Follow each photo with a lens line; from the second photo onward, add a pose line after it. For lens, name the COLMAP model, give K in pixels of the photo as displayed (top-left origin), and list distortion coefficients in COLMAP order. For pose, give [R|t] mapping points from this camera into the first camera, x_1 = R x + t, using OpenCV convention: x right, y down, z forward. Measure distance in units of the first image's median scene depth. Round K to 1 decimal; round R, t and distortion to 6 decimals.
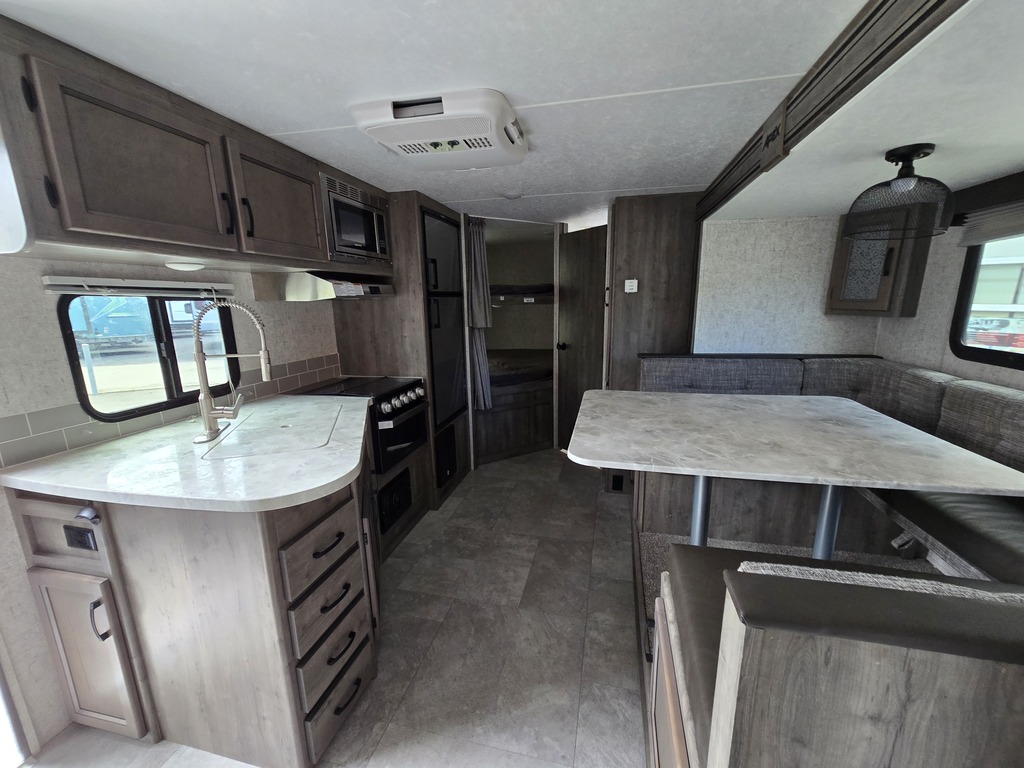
lens RADIAL K [[417.4, 0, 514.1], [0, 417.4, 391.9], [0, 0, 1]] dist [-0.001183, -0.000251]
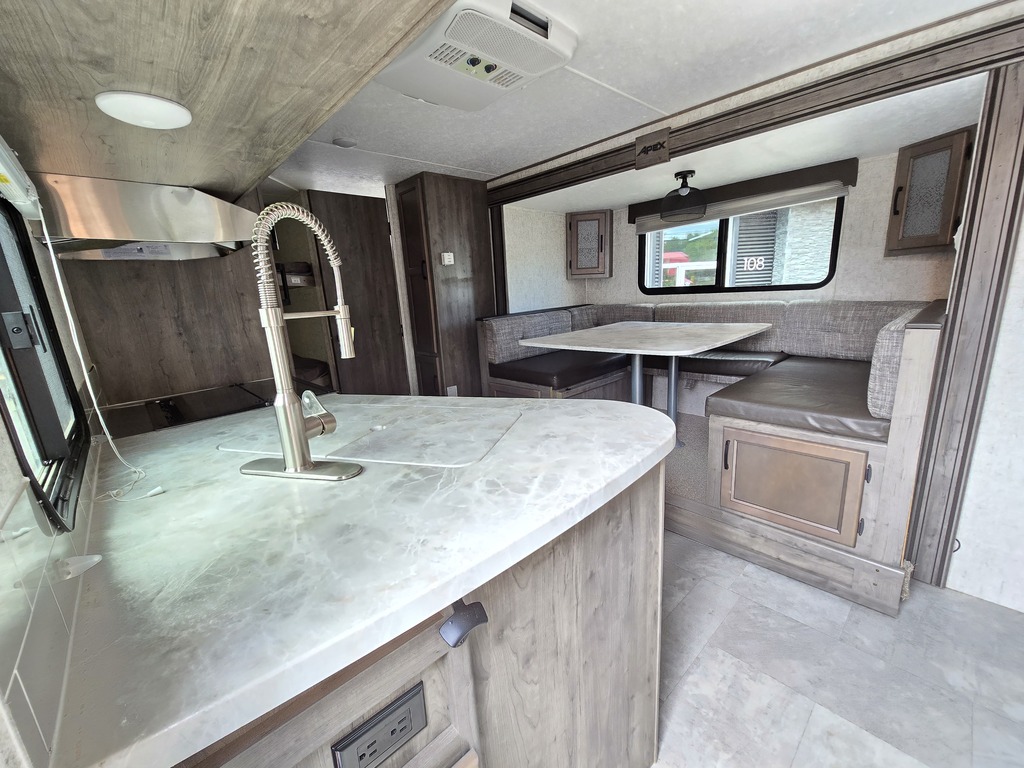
lens RADIAL K [[418.2, 0, 512.0], [0, 418.2, 384.0], [0, 0, 1]] dist [-0.000375, -0.000078]
pose [[0.558686, -0.201859, 0.804439, -0.804768], [0.234853, 0.968735, 0.079979, 0.013853], [-0.795433, 0.144242, 0.588626, 0.416337]]
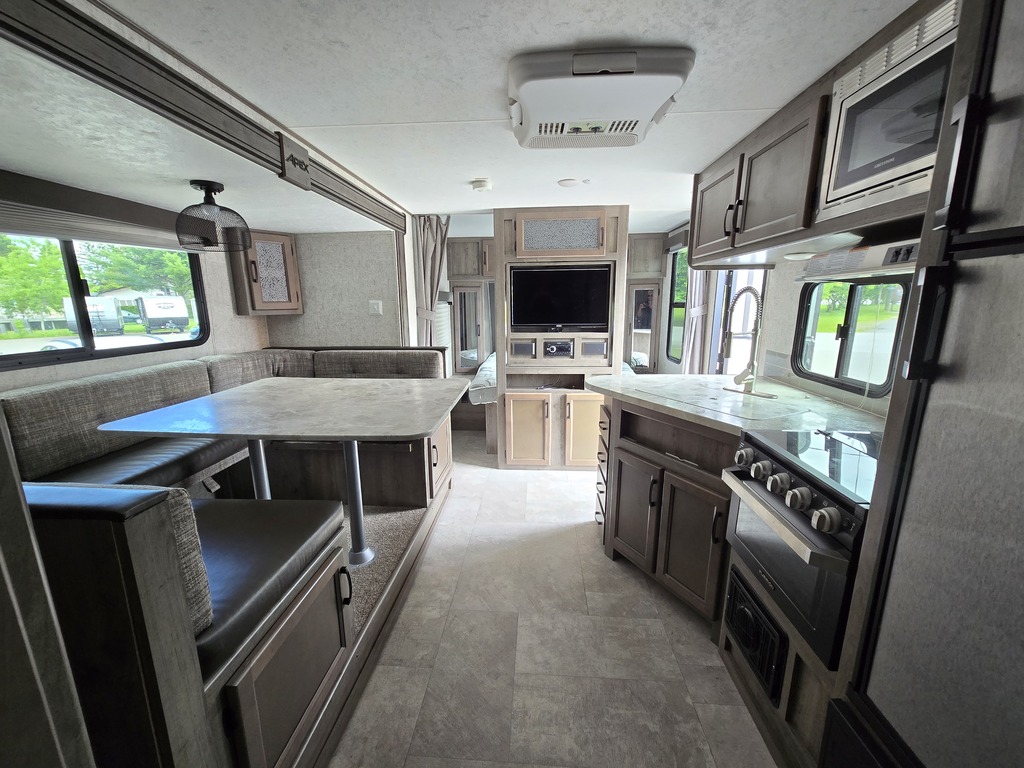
lens RADIAL K [[417.4, 0, 514.1], [0, 417.4, 391.9], [0, 0, 1]] dist [-0.001183, -0.000251]
pose [[-0.985269, 0.054964, -0.161939, 0.152559], [-0.018621, 0.906828, 0.421088, -0.358984], [0.169995, 0.417901, -0.892446, 1.690600]]
